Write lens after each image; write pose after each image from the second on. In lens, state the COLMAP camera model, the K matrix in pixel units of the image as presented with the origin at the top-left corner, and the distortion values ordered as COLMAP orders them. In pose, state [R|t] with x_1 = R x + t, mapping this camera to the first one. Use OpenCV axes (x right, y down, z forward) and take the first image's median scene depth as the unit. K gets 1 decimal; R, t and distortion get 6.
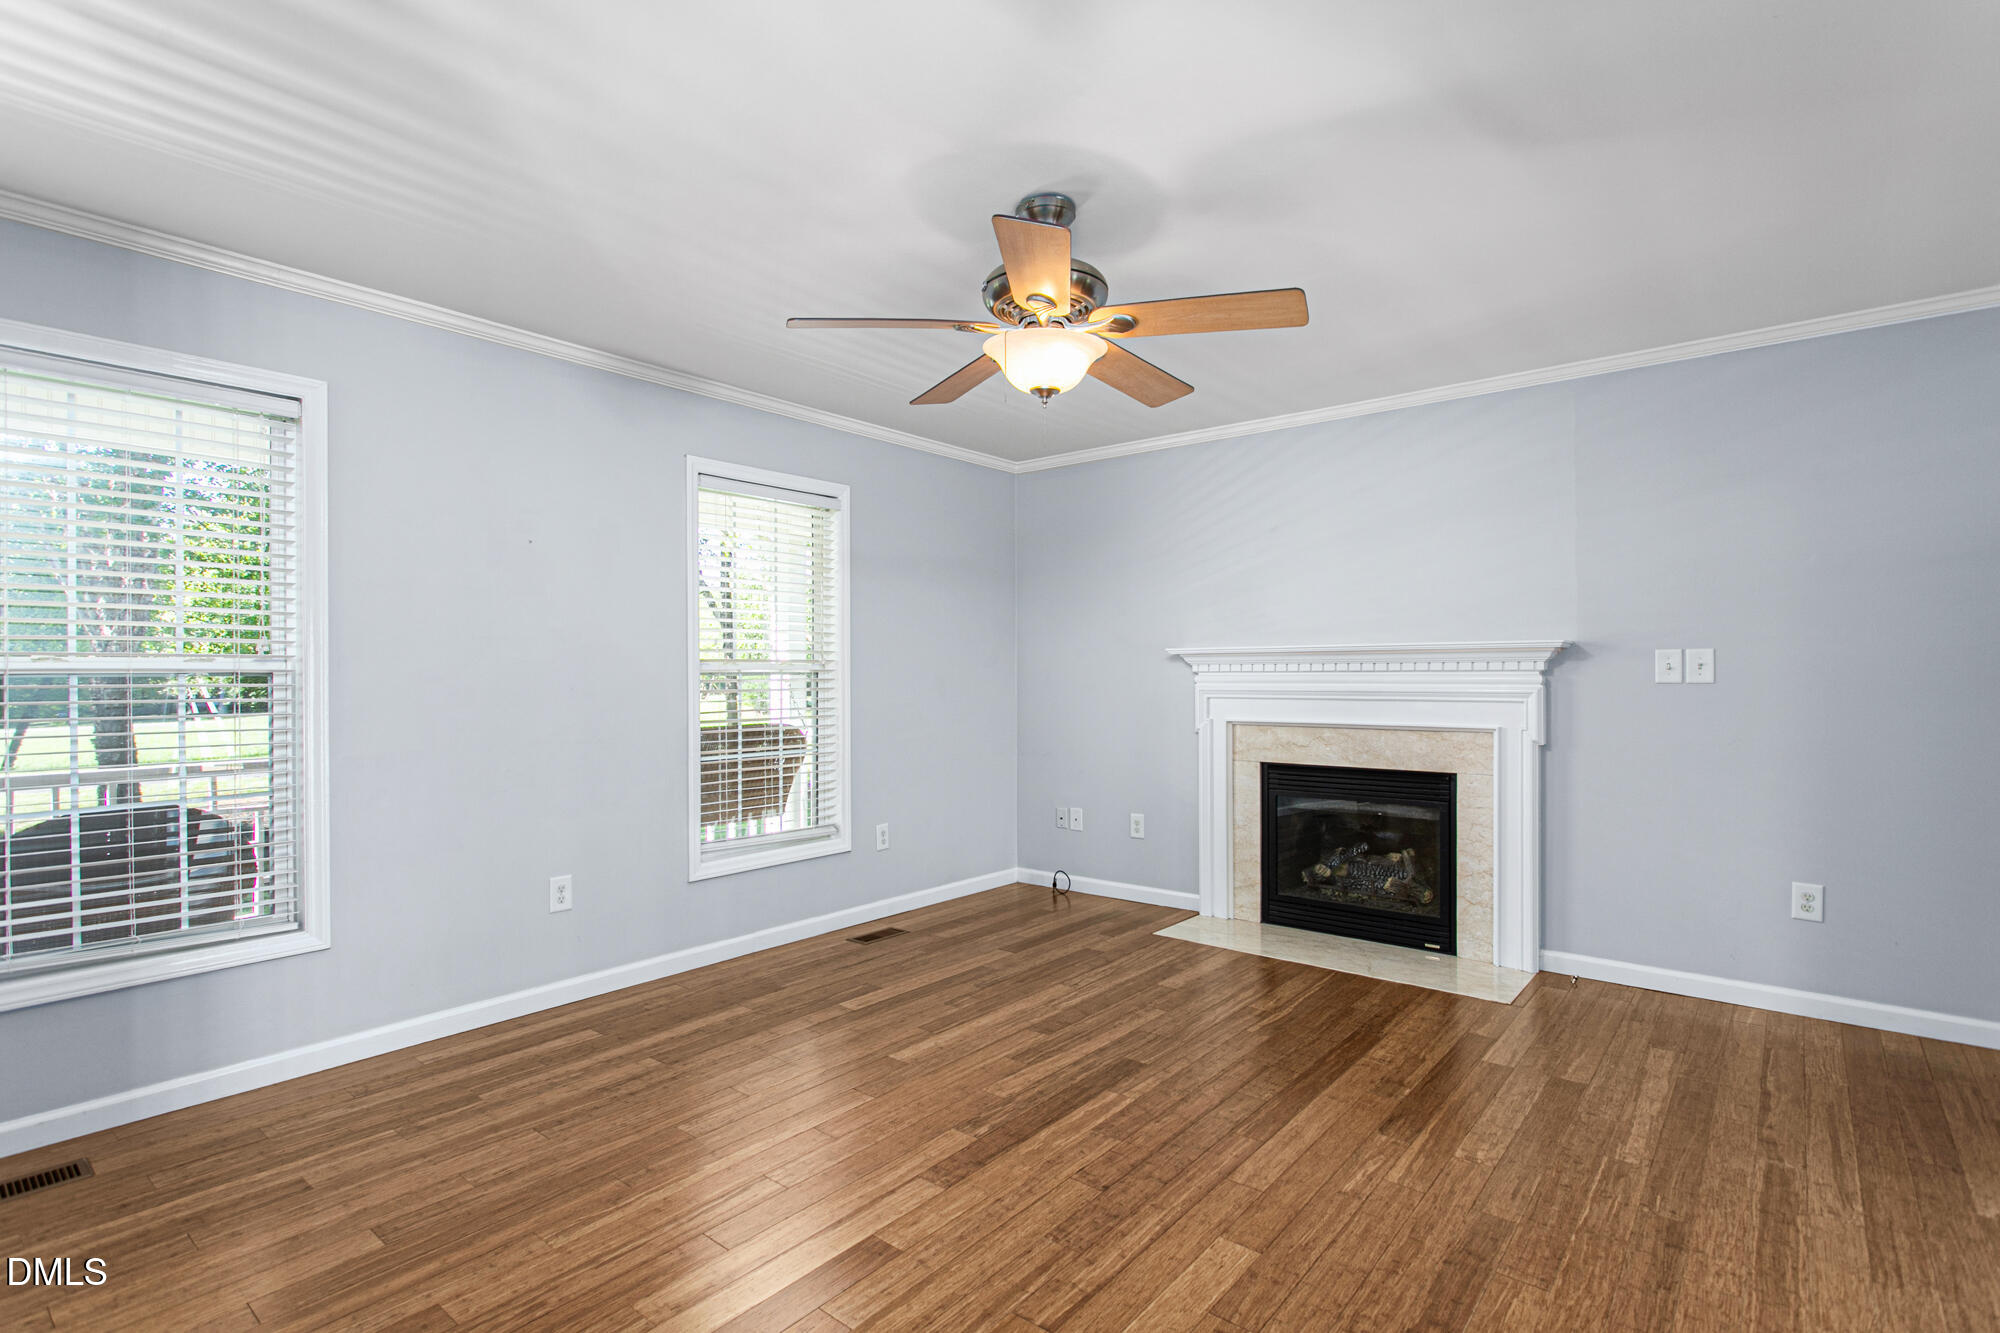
lens RADIAL K [[973.6, 0, 1012.9], [0, 973.6, 660.1], [0, 0, 1]] dist [0.001985, 0.000233]
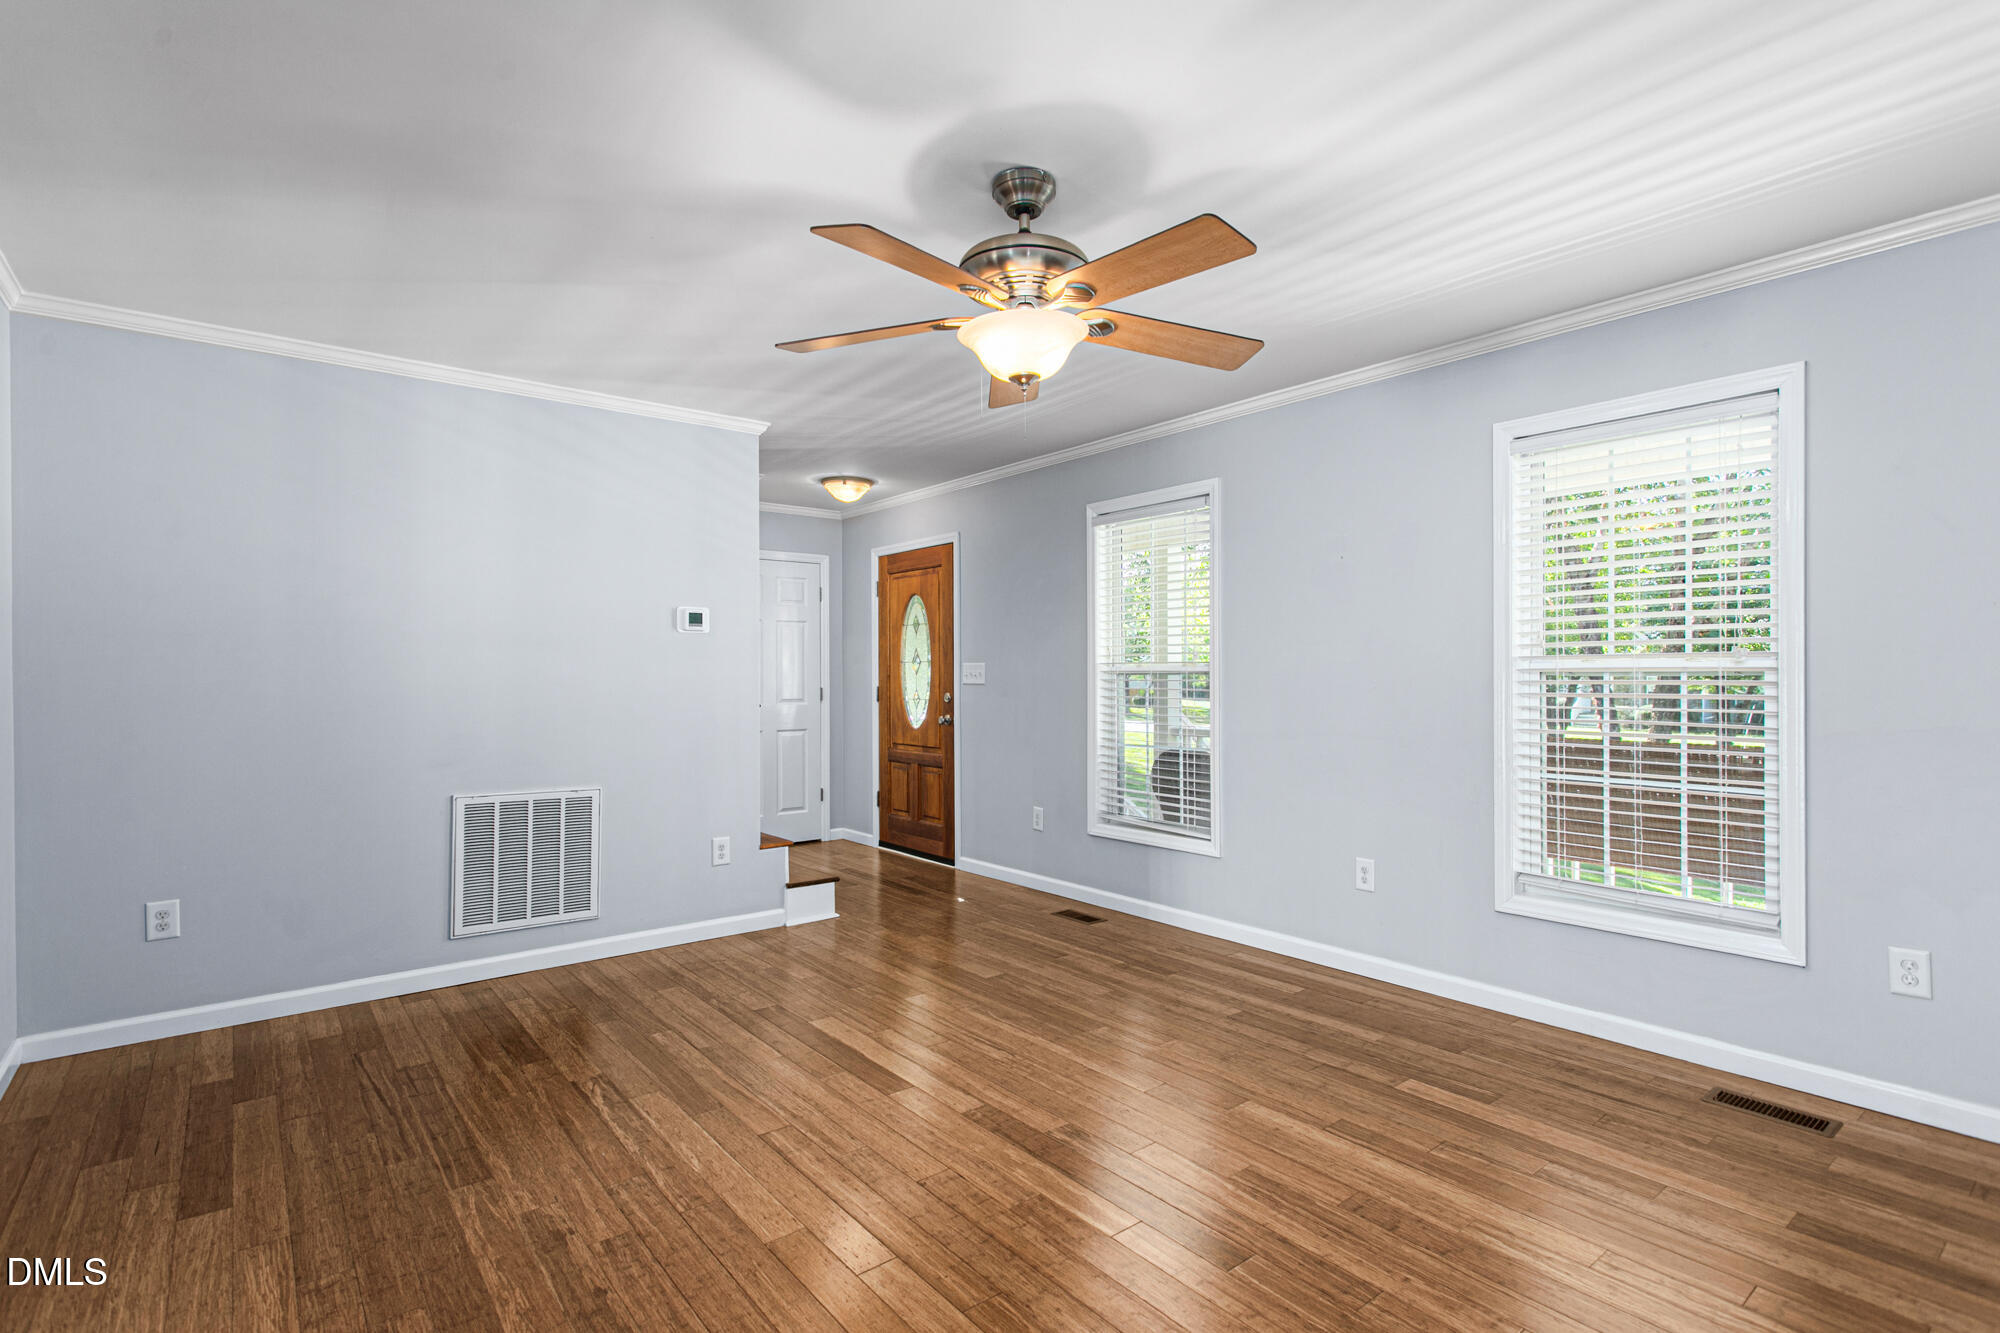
lens RADIAL K [[973.6, 0, 1013.4], [0, 973.6, 677.6], [0, 0, 1]] dist [0.001985, 0.000233]
pose [[-0.213299, 0.007479, -0.976958, 0.742719], [0.016510, 0.999856, 0.004049, 0.008196], [0.976848, -0.015266, -0.213391, 0.921188]]
